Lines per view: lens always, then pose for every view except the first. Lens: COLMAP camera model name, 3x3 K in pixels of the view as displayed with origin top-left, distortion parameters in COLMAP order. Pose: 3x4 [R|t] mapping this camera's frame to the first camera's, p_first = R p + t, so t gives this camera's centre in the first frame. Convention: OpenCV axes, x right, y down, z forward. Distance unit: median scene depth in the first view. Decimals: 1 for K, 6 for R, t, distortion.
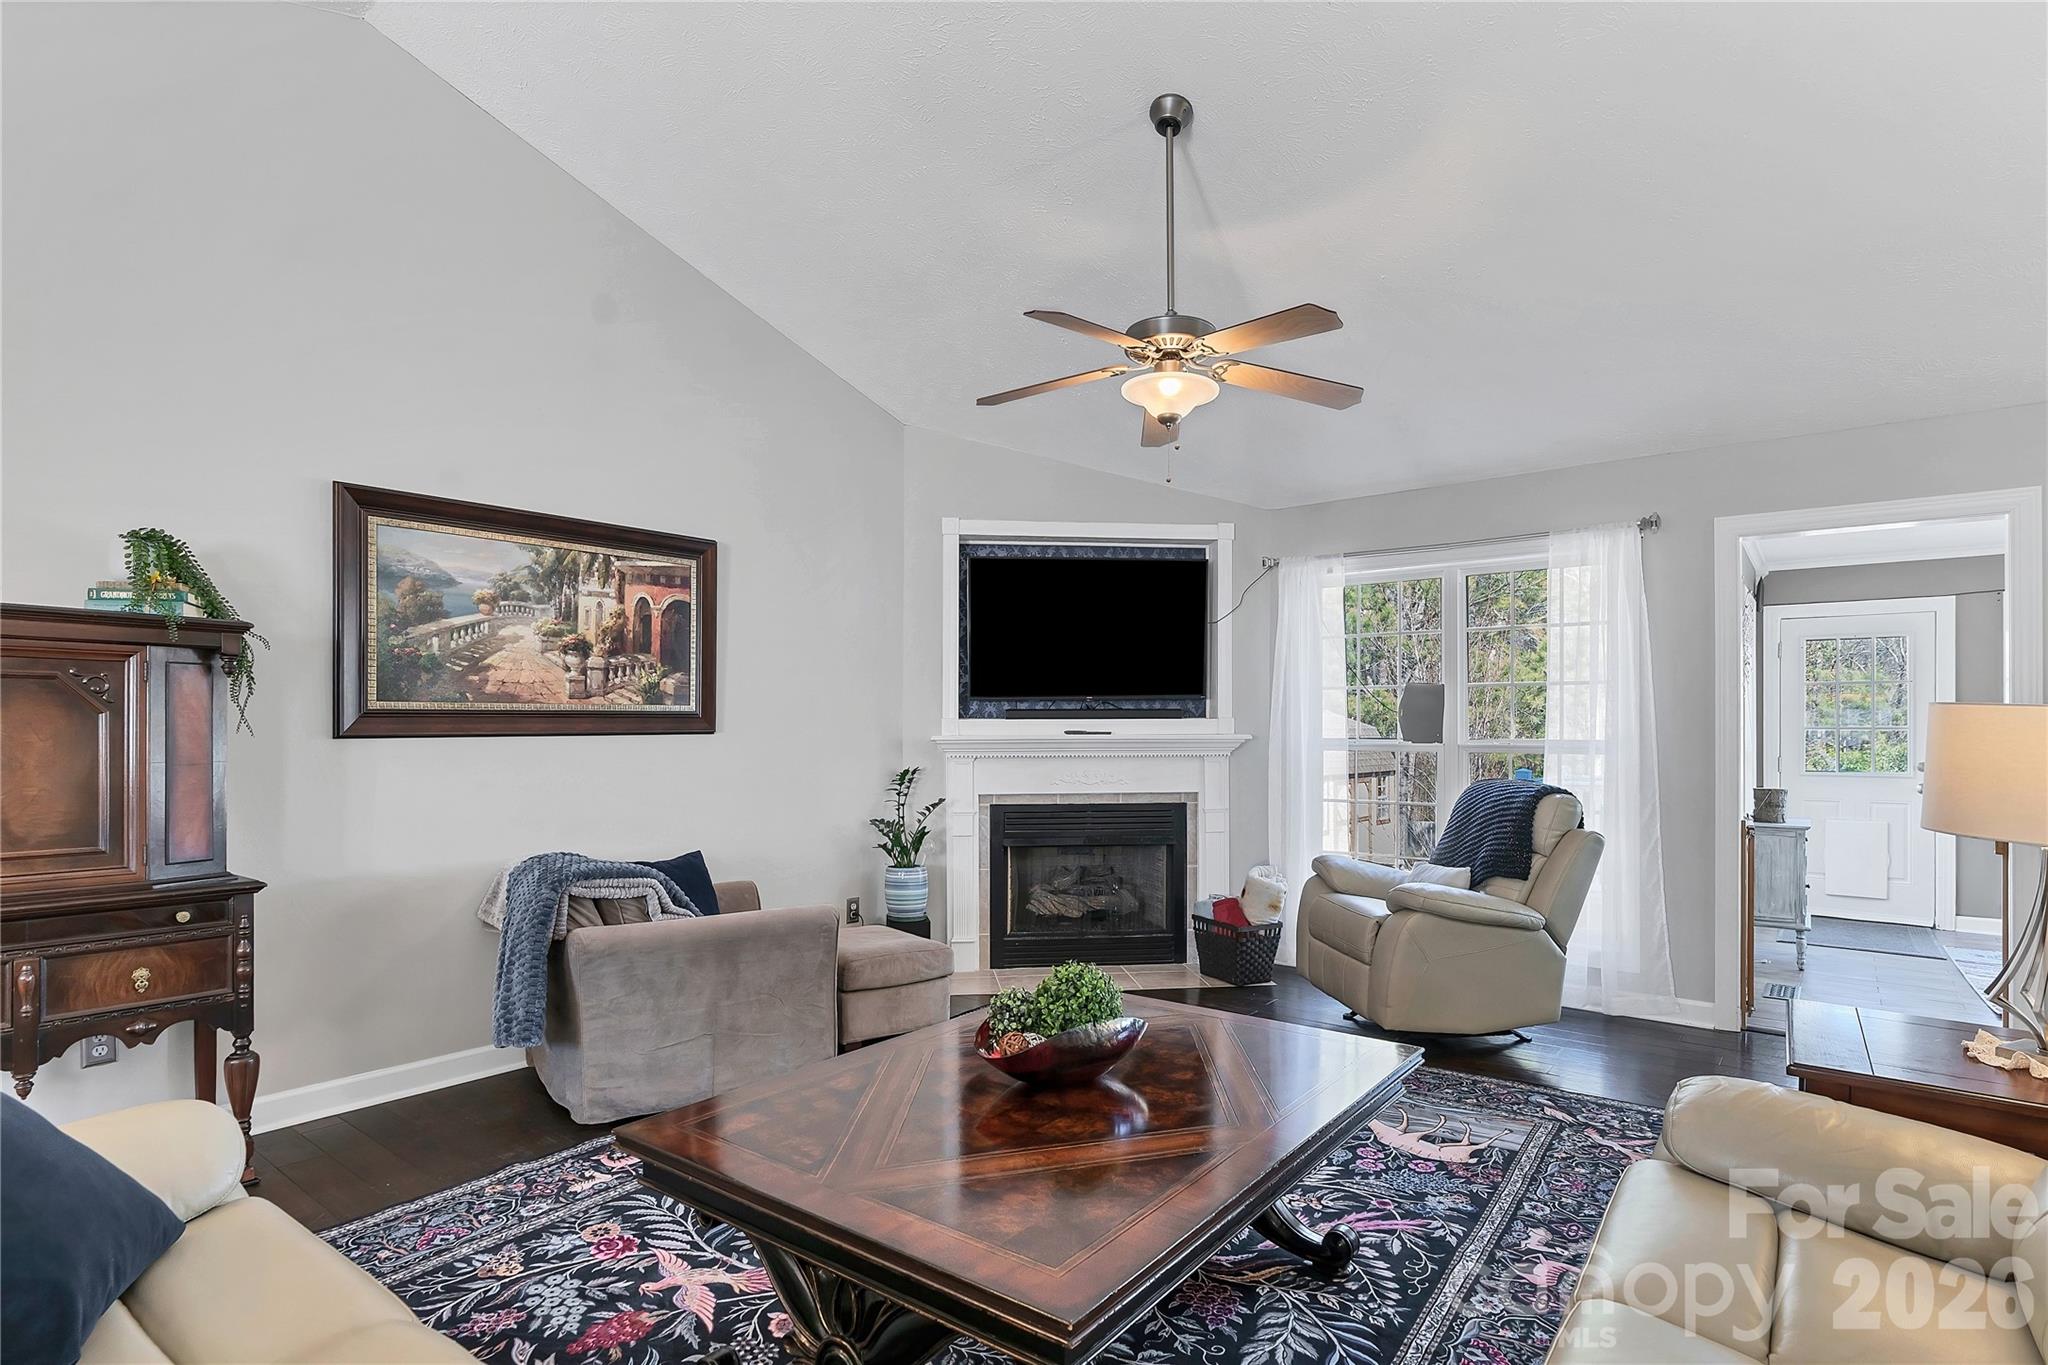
lens RADIAL K [[1041.1, 0, 1021.6], [0, 1041.1, 728.8], [0, 0, 1]] dist [0.000558, -0.000294]
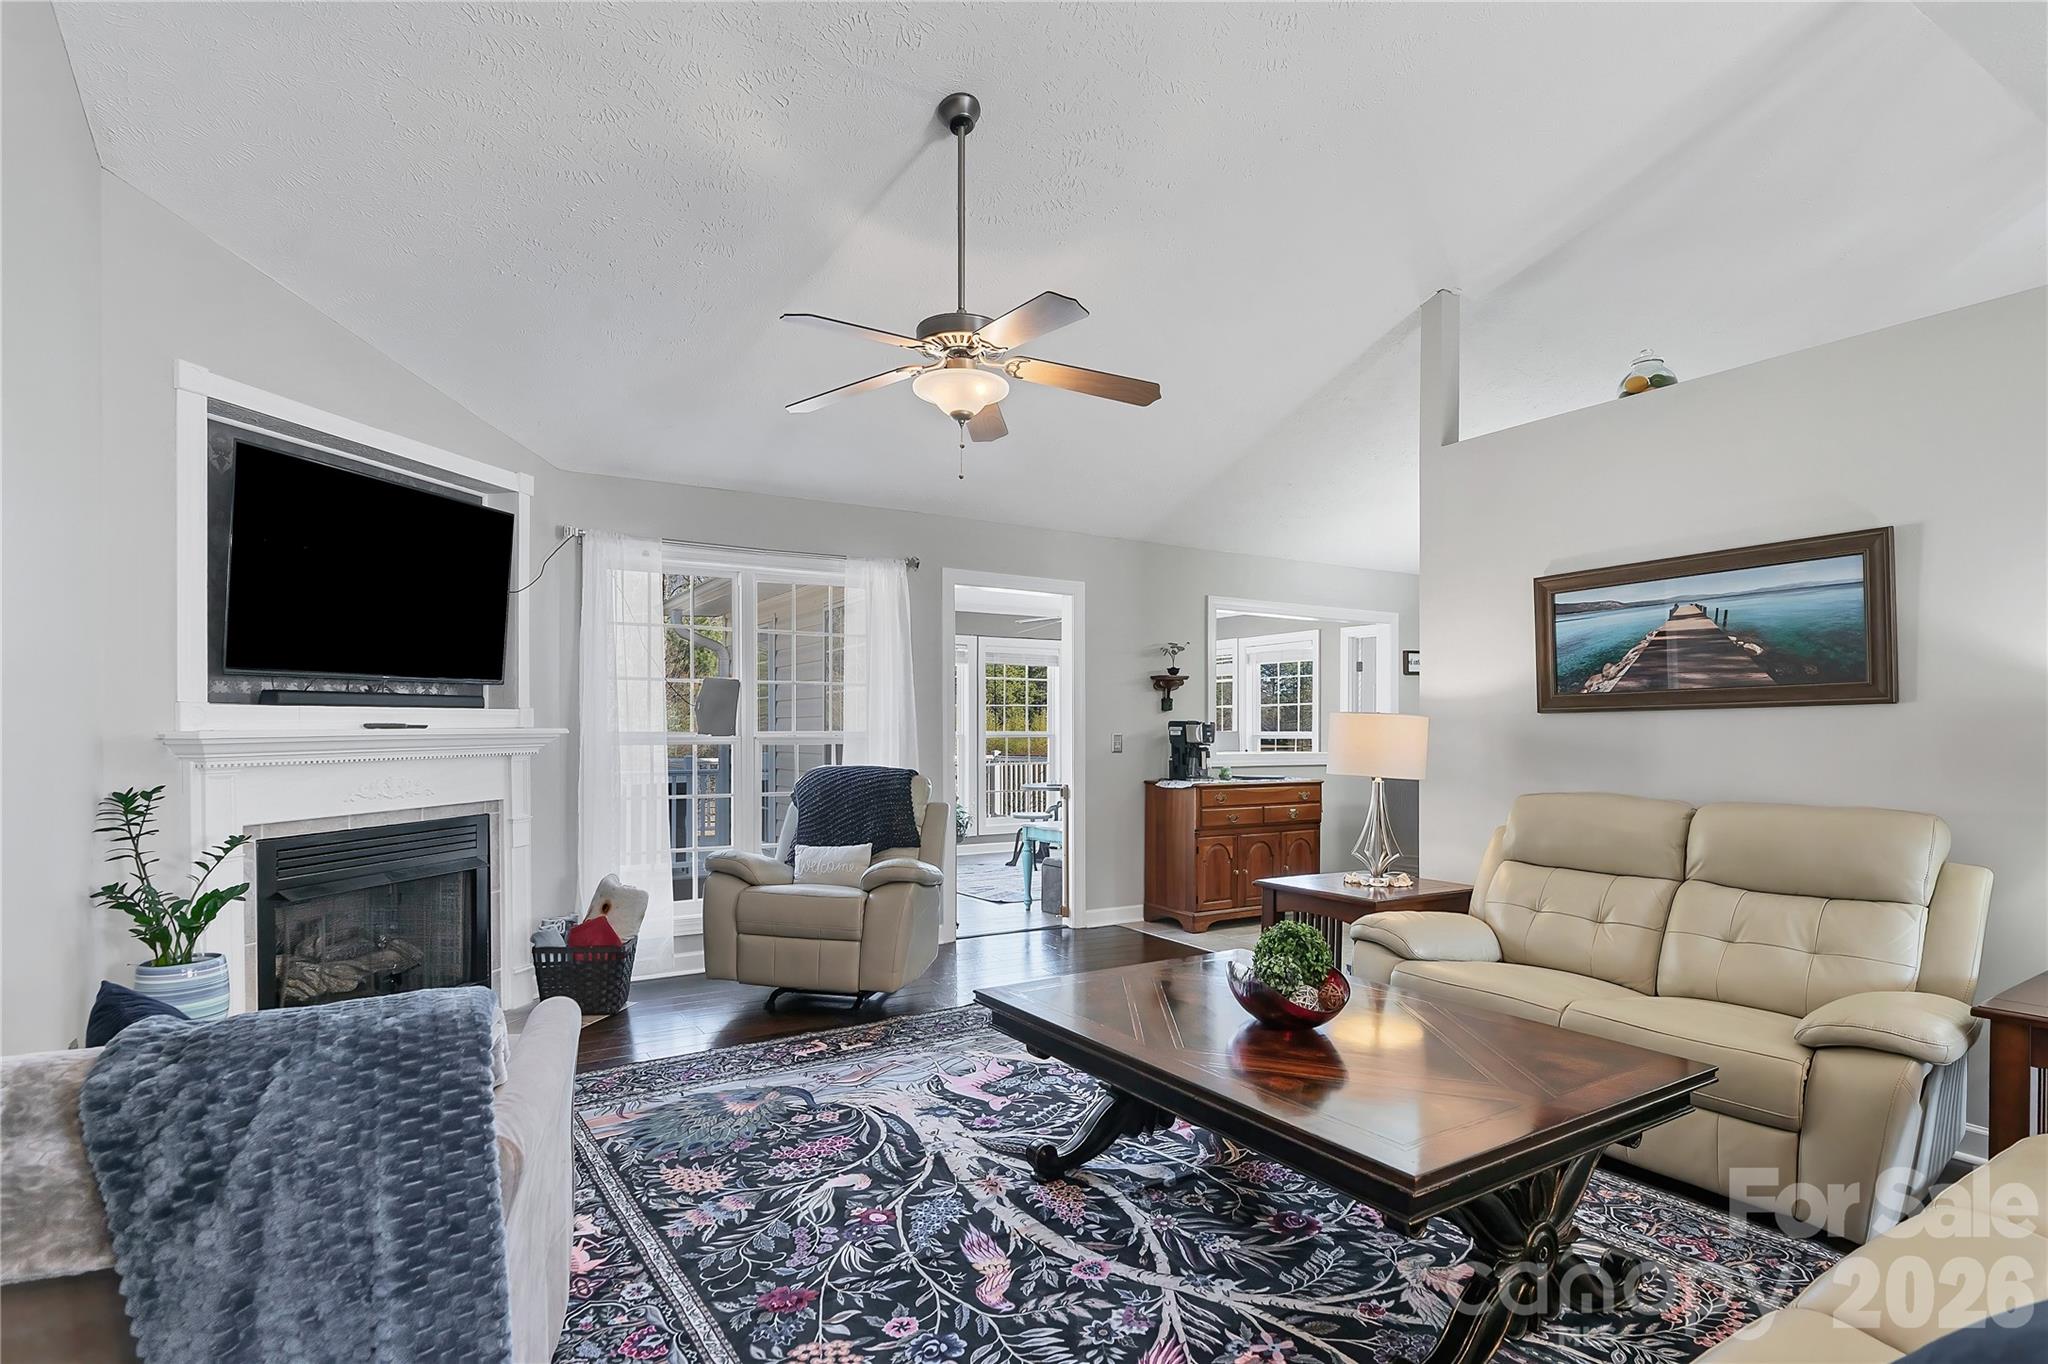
lens RADIAL K [[1041.1, 0, 1021.6], [0, 1041.1, 728.3], [0, 0, 1]] dist [0.000558, -0.000294]
pose [[0.347571, -0.002616, 0.937650, -0.508314], [-0.003344, 0.999986, 0.004030, 0.001095], [-0.937648, -0.004536, 0.347557, 0.383893]]
